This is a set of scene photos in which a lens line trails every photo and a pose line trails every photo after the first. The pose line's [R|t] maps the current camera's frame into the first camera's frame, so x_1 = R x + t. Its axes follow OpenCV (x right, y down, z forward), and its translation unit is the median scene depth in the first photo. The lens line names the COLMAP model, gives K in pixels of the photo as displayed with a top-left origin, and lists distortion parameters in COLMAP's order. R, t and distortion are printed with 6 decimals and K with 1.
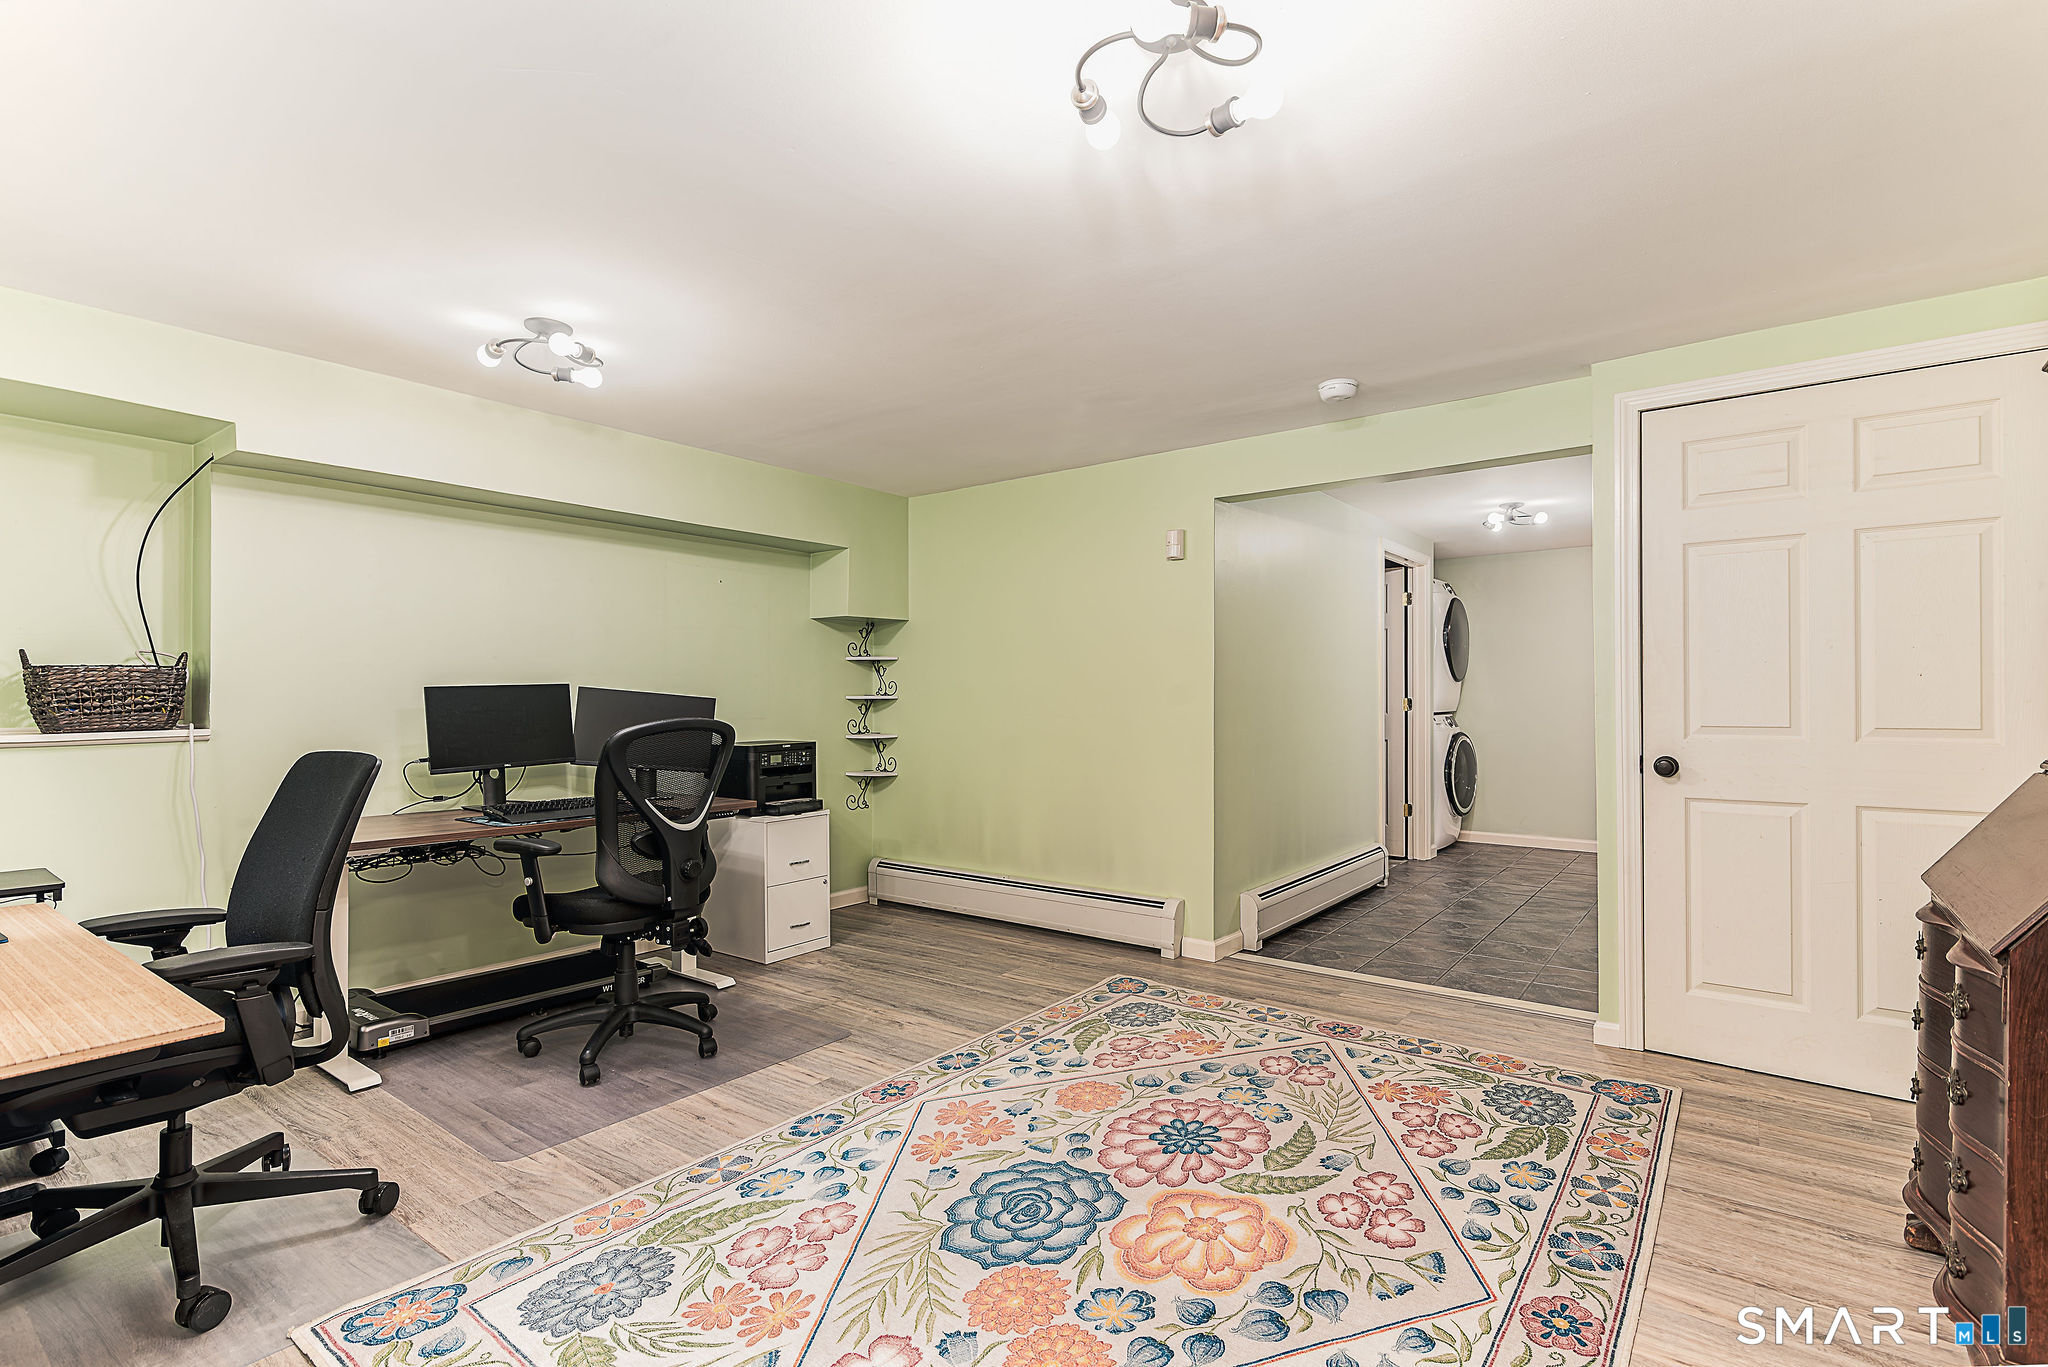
lens RADIAL K [[944.9, 0, 1019.3], [0, 944.9, 695.6], [0, 0, 1]] dist [0.004010, 0.000298]
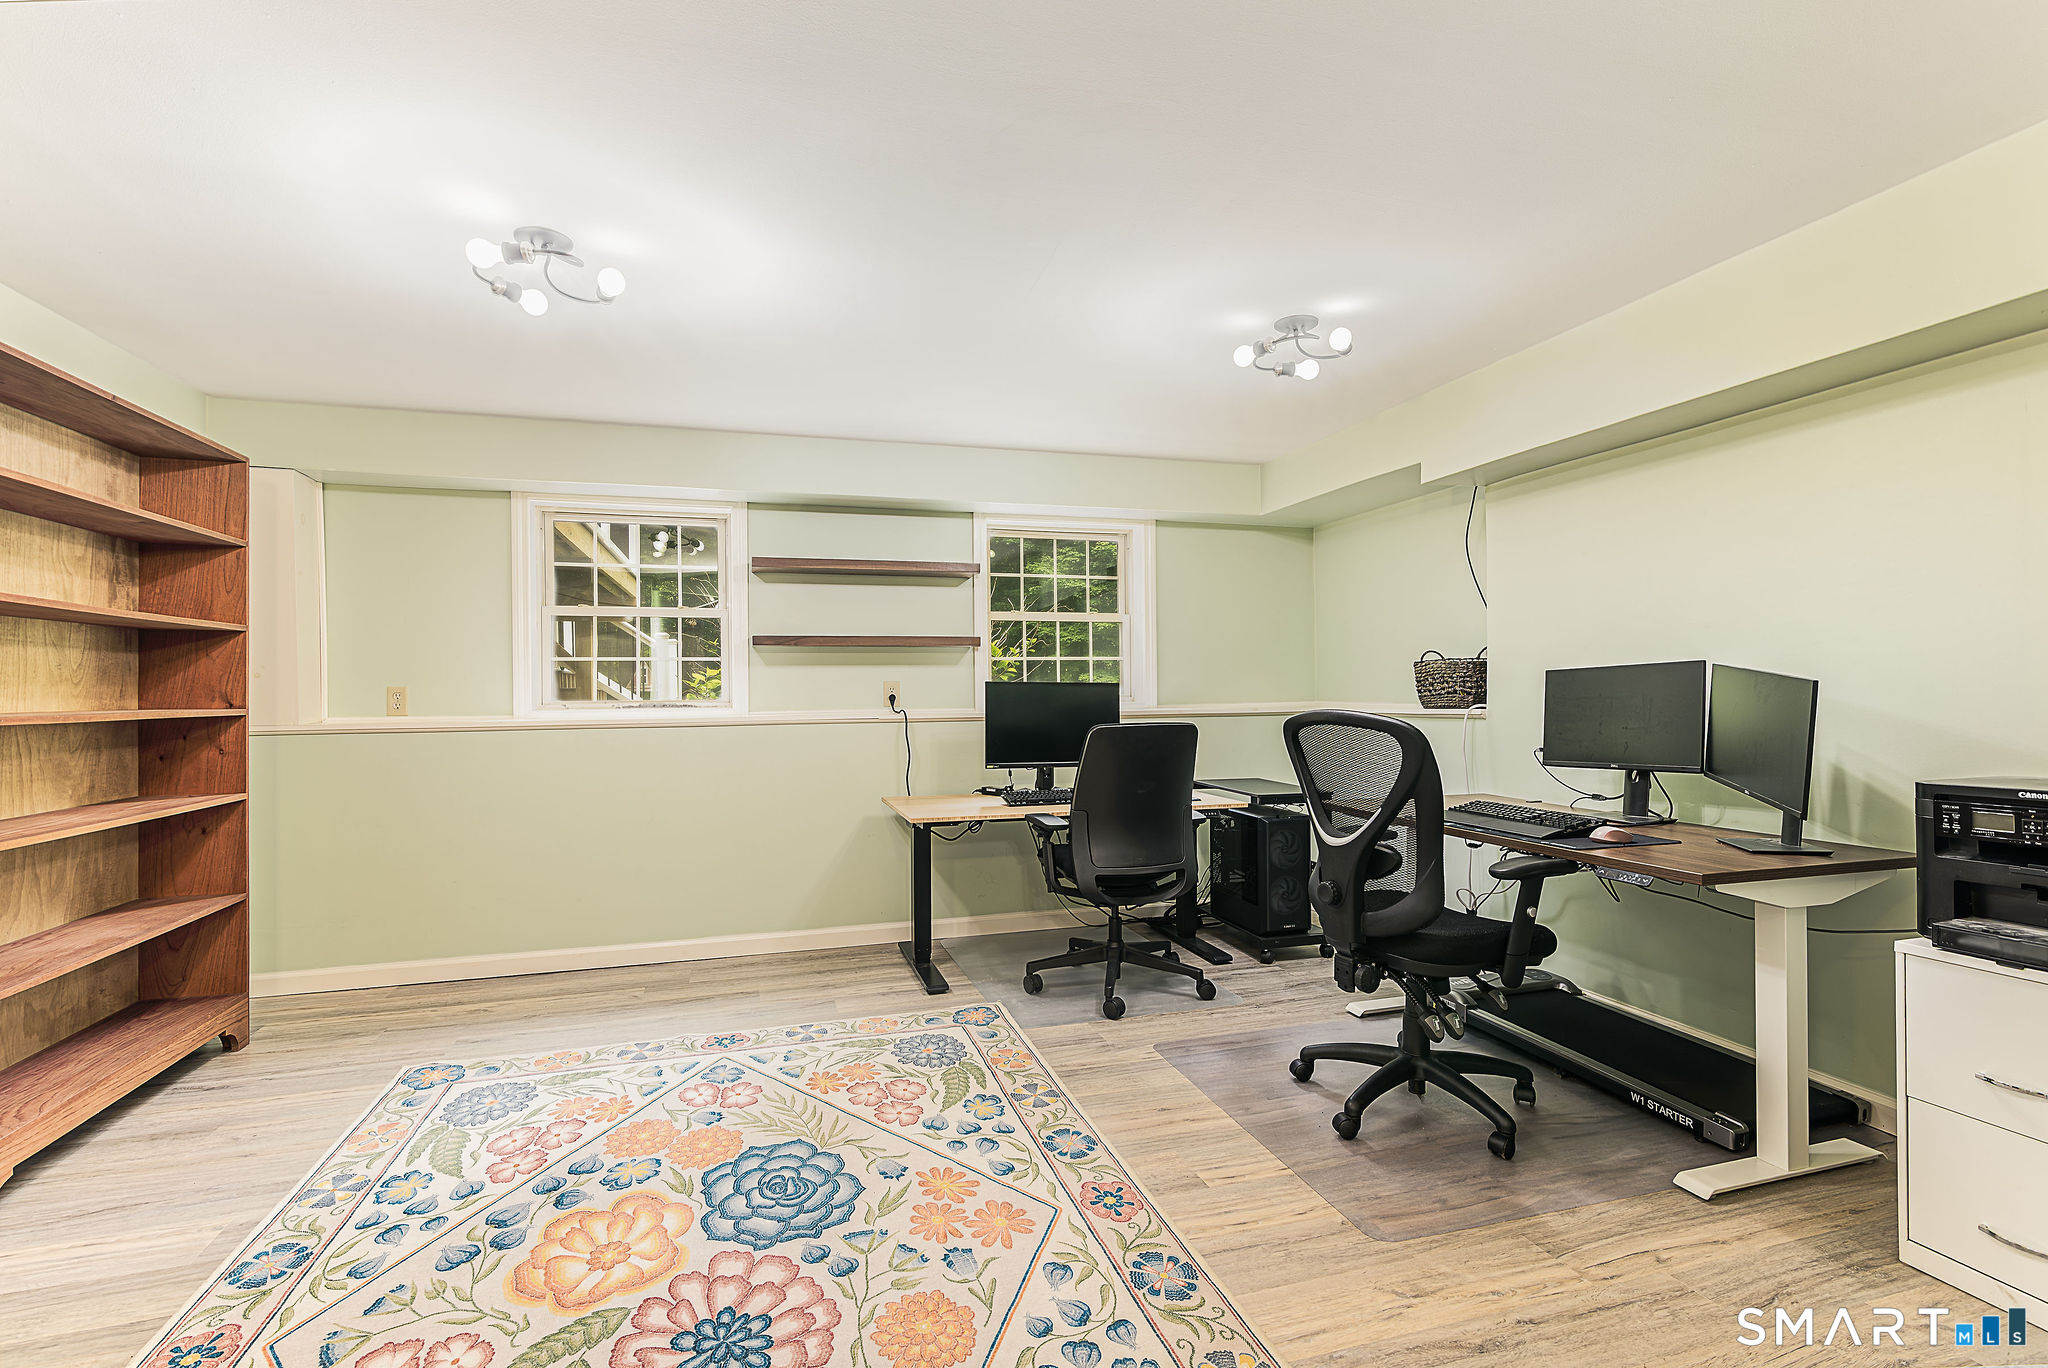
lens RADIAL K [[944.9, 0, 1016.0], [0, 944.9, 682.1], [0, 0, 1]] dist [0.004010, 0.000298]
pose [[-0.581006, 0.004789, -0.813886, 0.669259], [0.013578, 0.999901, -0.003809, -0.002280], [0.813786, -0.013264, -0.581013, 1.736844]]
